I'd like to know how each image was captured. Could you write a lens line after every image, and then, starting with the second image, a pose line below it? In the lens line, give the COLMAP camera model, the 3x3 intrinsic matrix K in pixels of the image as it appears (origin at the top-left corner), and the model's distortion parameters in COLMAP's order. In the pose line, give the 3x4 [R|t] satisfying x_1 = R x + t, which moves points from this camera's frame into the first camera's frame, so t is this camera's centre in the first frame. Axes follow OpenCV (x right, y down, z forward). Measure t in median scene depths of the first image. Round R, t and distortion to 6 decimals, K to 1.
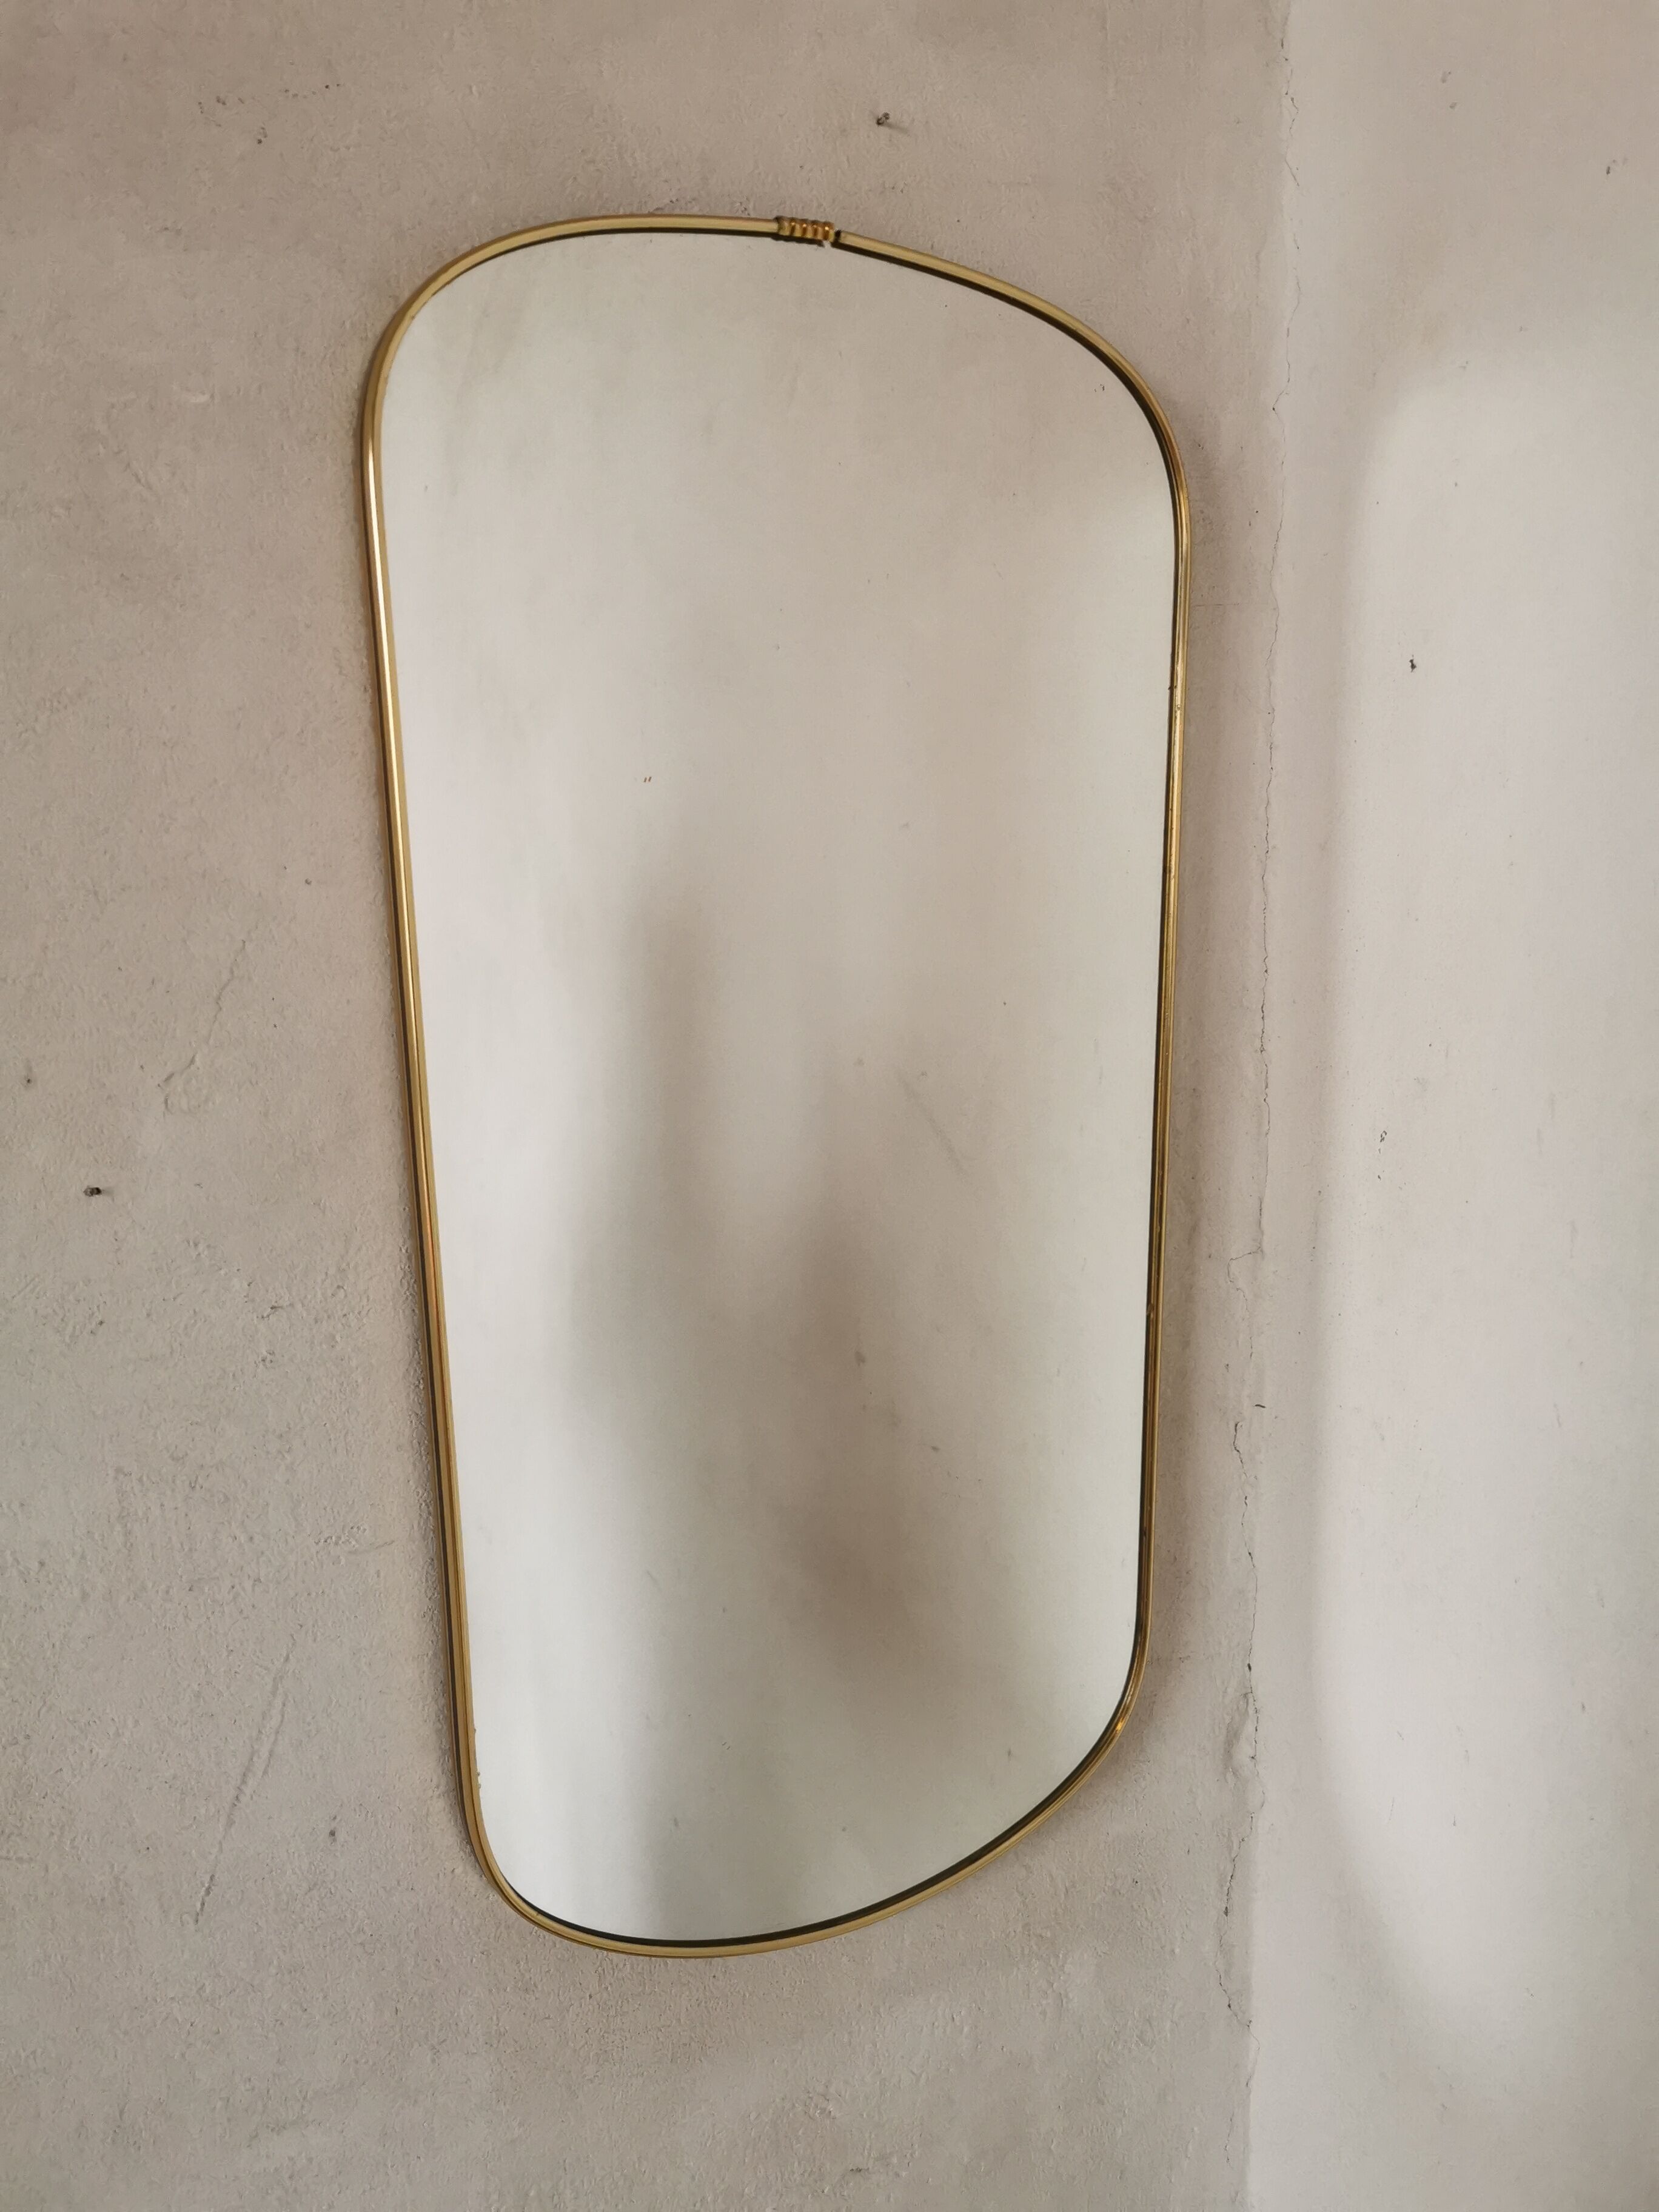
lens RADIAL K [[1716.6, 0, 781.5], [0, 1716.6, 1077.4], [0, 0, 1]] dist [0.045738, -0.074875]
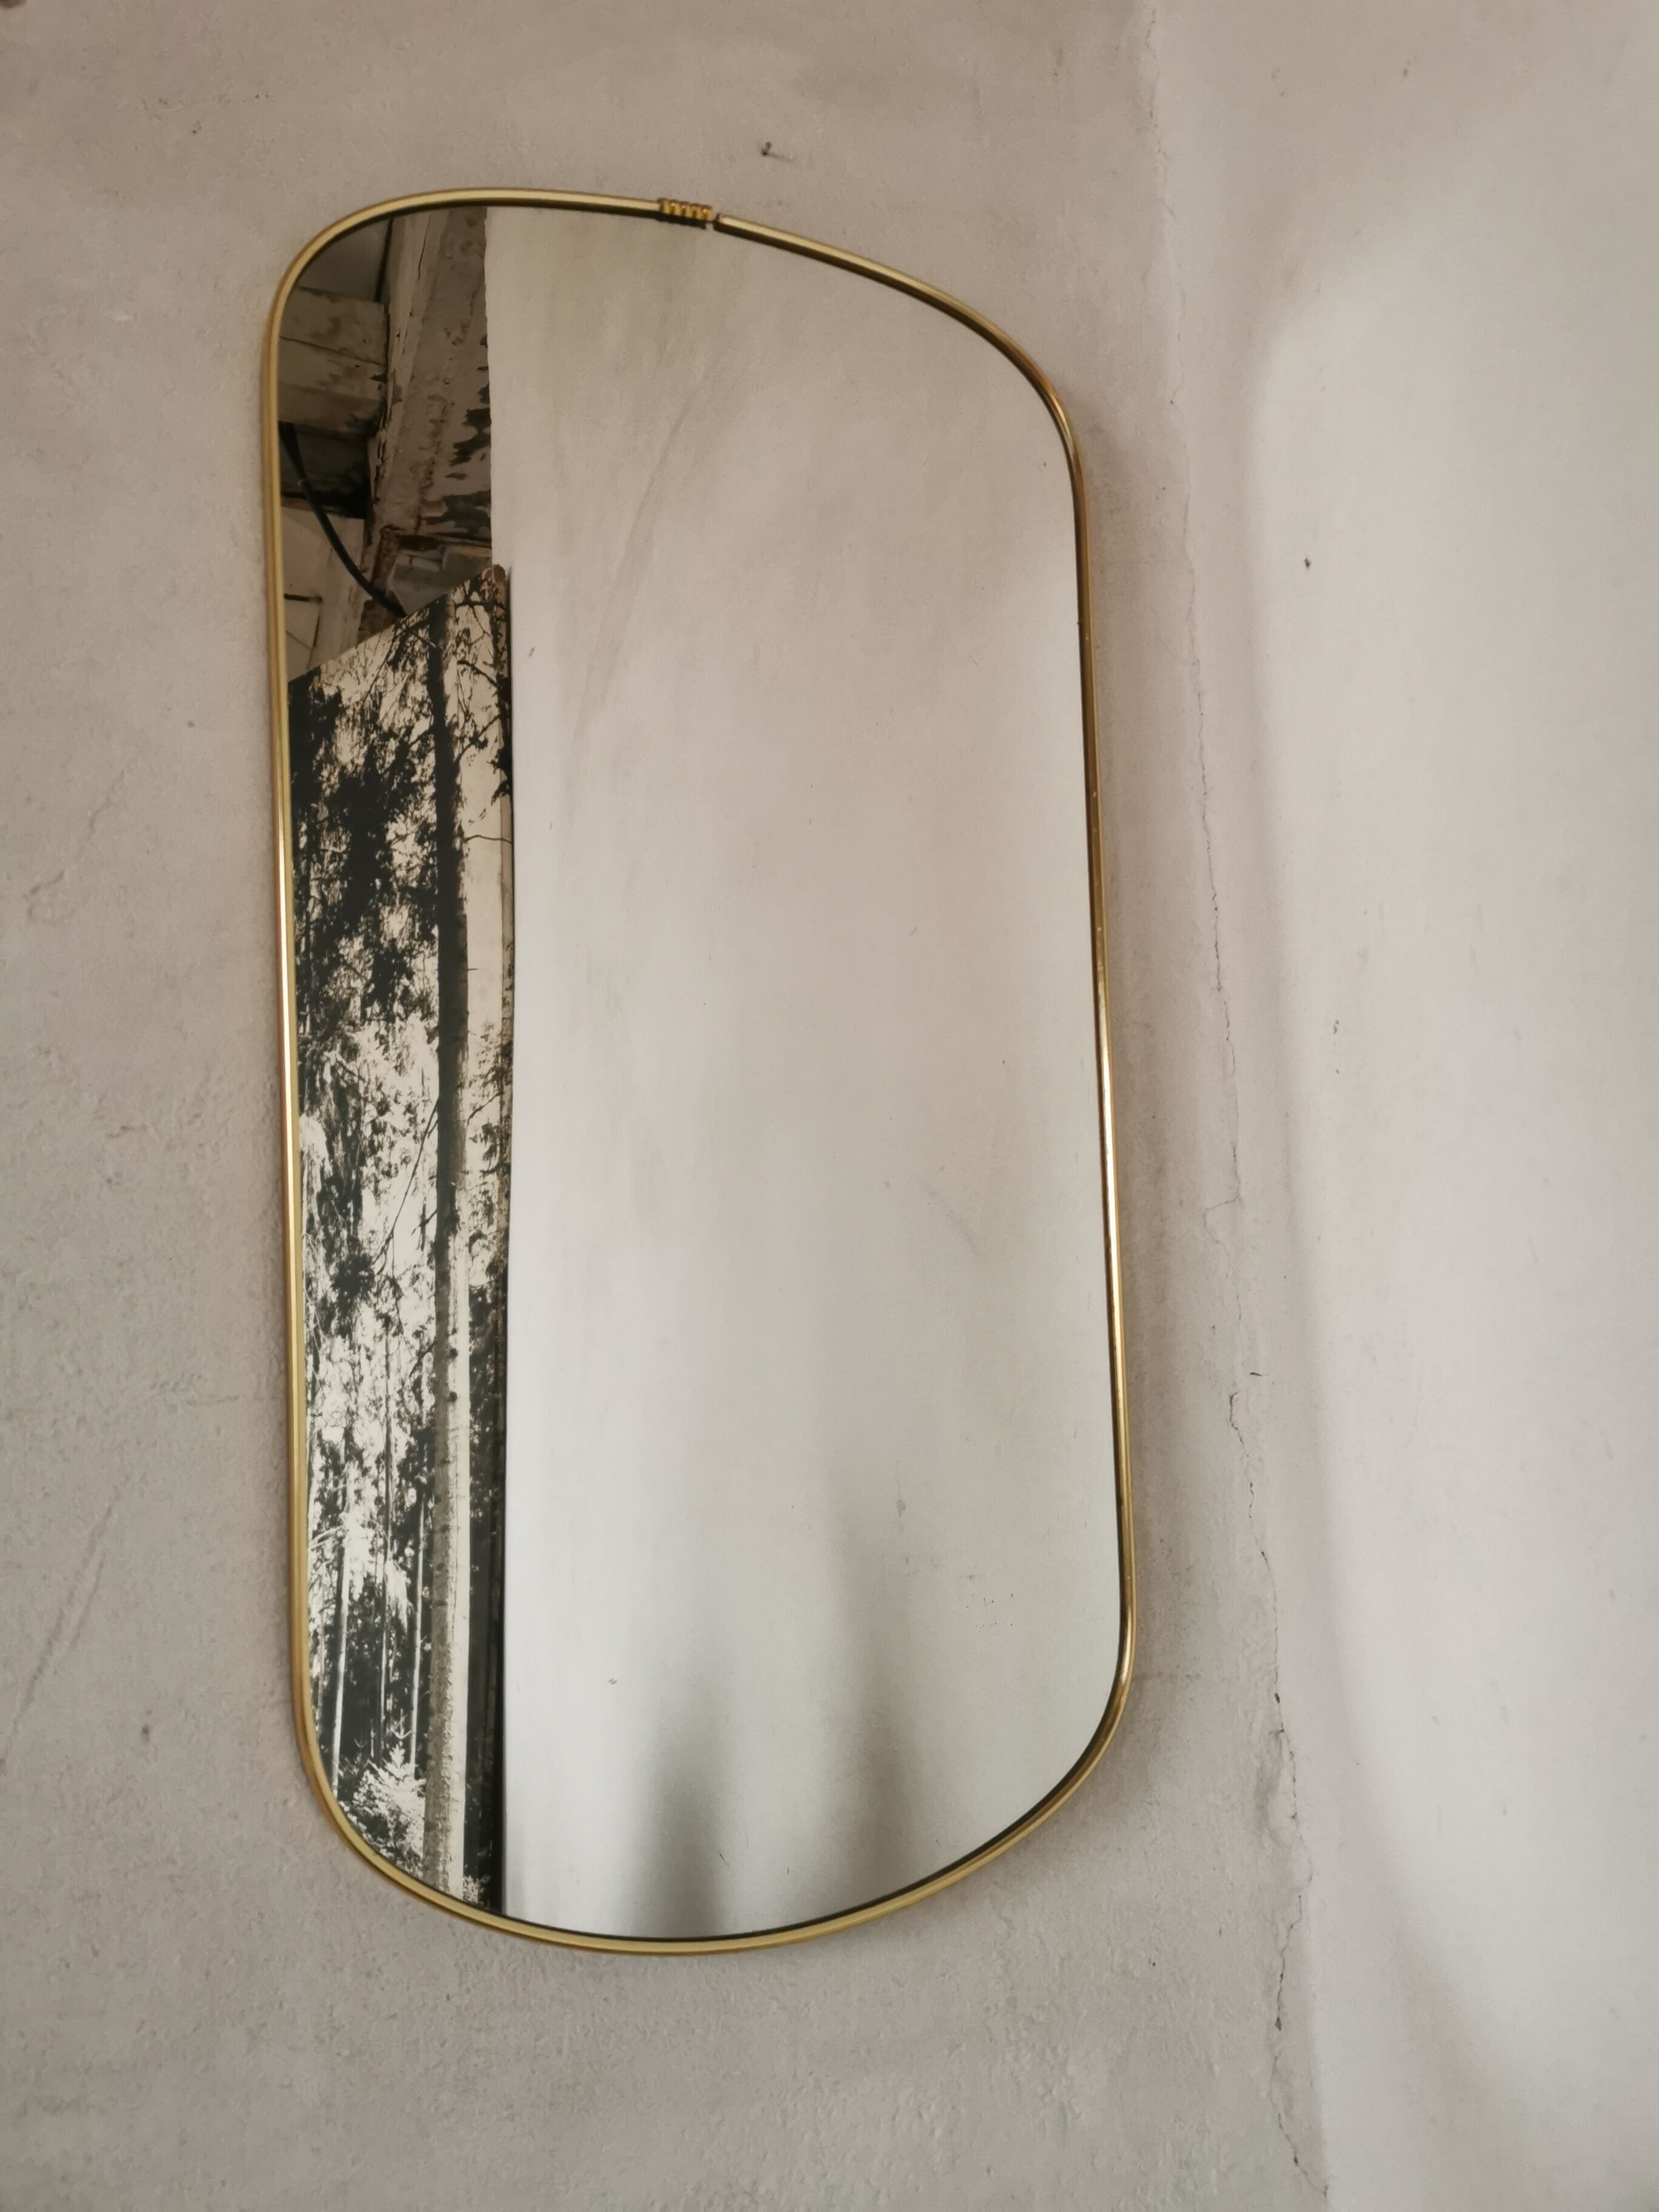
lens RADIAL K [[1716.6, 0, 829.1], [0, 1716.6, 1125.2], [0, 0, 1]] dist [0.045738, -0.074875]
pose [[0.993300, -0.044750, -0.106544, 0.177672], [0.012452, 0.958058, -0.286304, 0.358076], [0.114887, 0.283060, 0.952197, 0.096548]]
